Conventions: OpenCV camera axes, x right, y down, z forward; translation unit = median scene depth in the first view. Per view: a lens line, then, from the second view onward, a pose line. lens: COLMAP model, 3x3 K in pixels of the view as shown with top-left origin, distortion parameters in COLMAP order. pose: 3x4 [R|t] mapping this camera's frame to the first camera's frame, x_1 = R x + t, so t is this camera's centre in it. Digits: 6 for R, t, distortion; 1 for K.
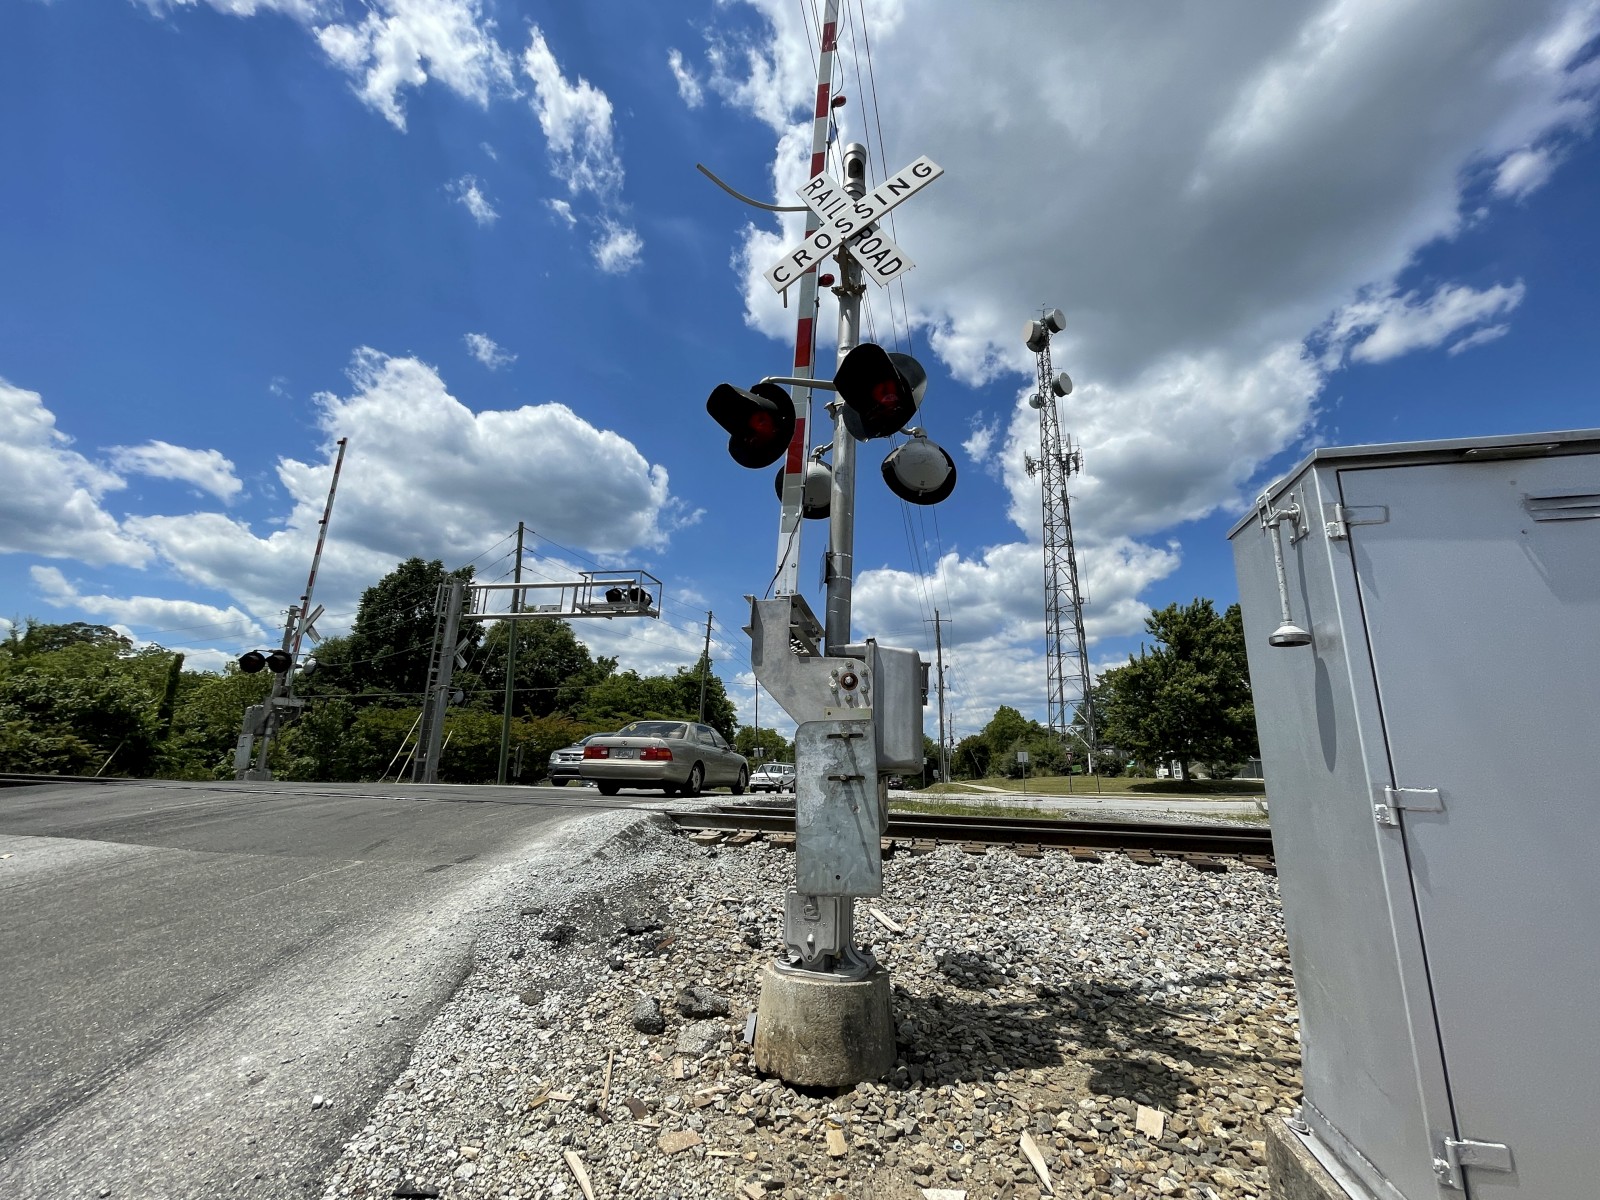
lens RADIAL K [[649.7, 0, 804.4], [0, 649.7, 598.7], [0, 0, 1]] dist [-0.000360, -0.000075]
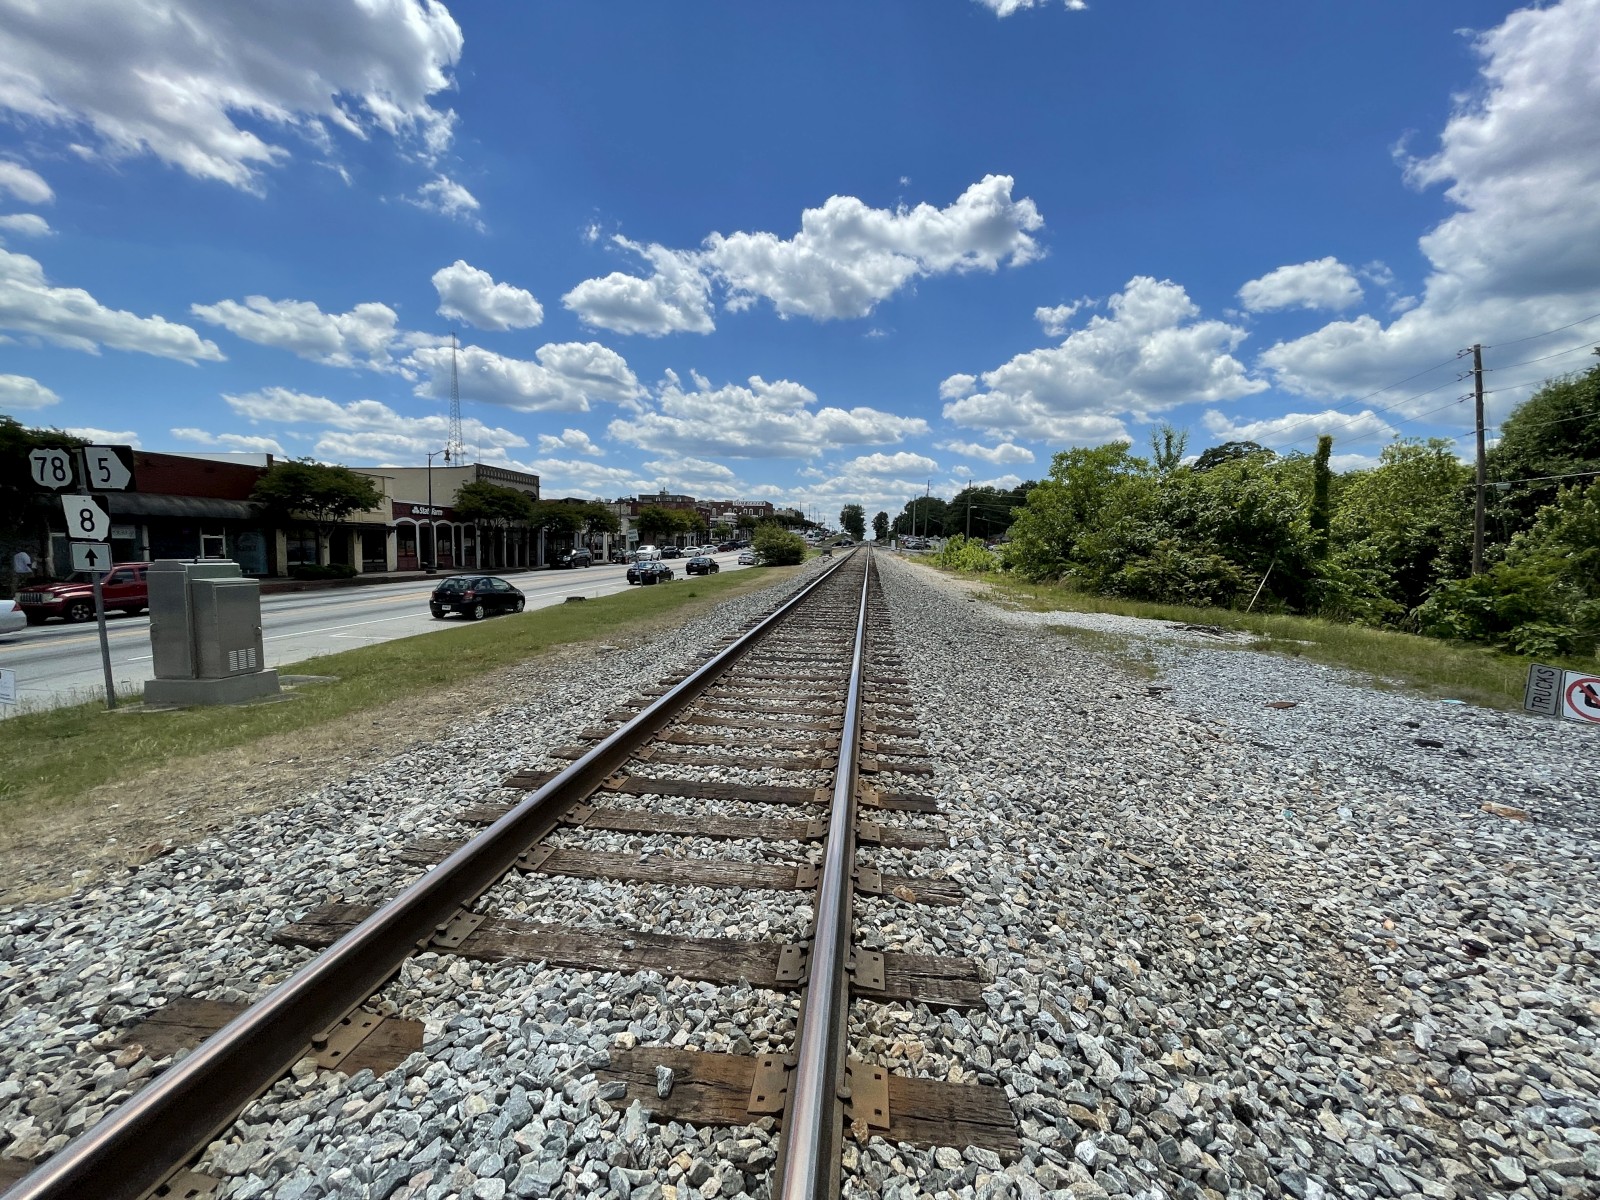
lens RADIAL K [[650.1, 0, 804.3], [0, 650.1, 599.1], [0, 0, 1]] dist [-0.000436, 0.000127]
pose [[0.134731, 0.066496, -0.988649, -2.296250], [0.225184, 0.969585, 0.095901, 0.409578], [0.964956, -0.235548, 0.115659, 2.311138]]
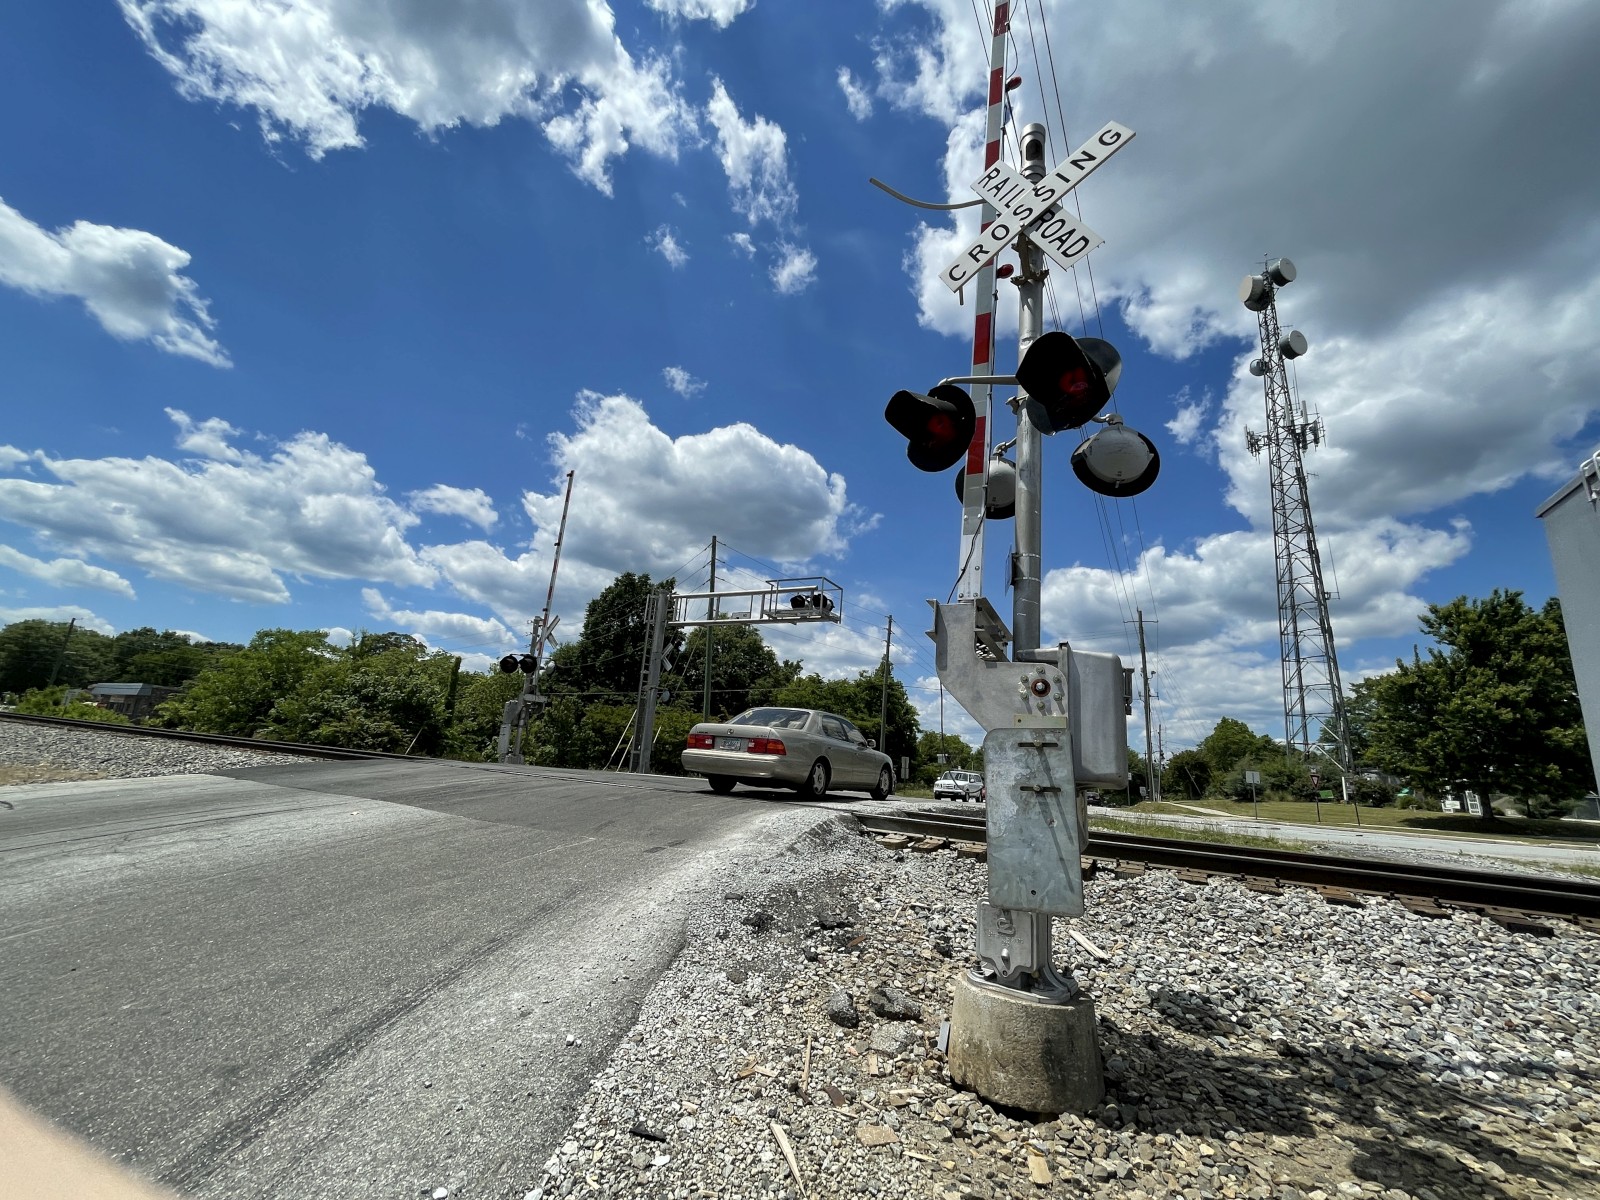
lens RADIAL K [[649.7, 0, 804.4], [0, 649.7, 598.7], [0, 0, 1]] dist [-0.000360, -0.000075]
pose [[0.962299, -0.022912, -0.271026, -0.002464], [0.021262, 0.999733, -0.009024, -0.001657], [0.271161, 0.002922, 0.962530, -0.008733]]
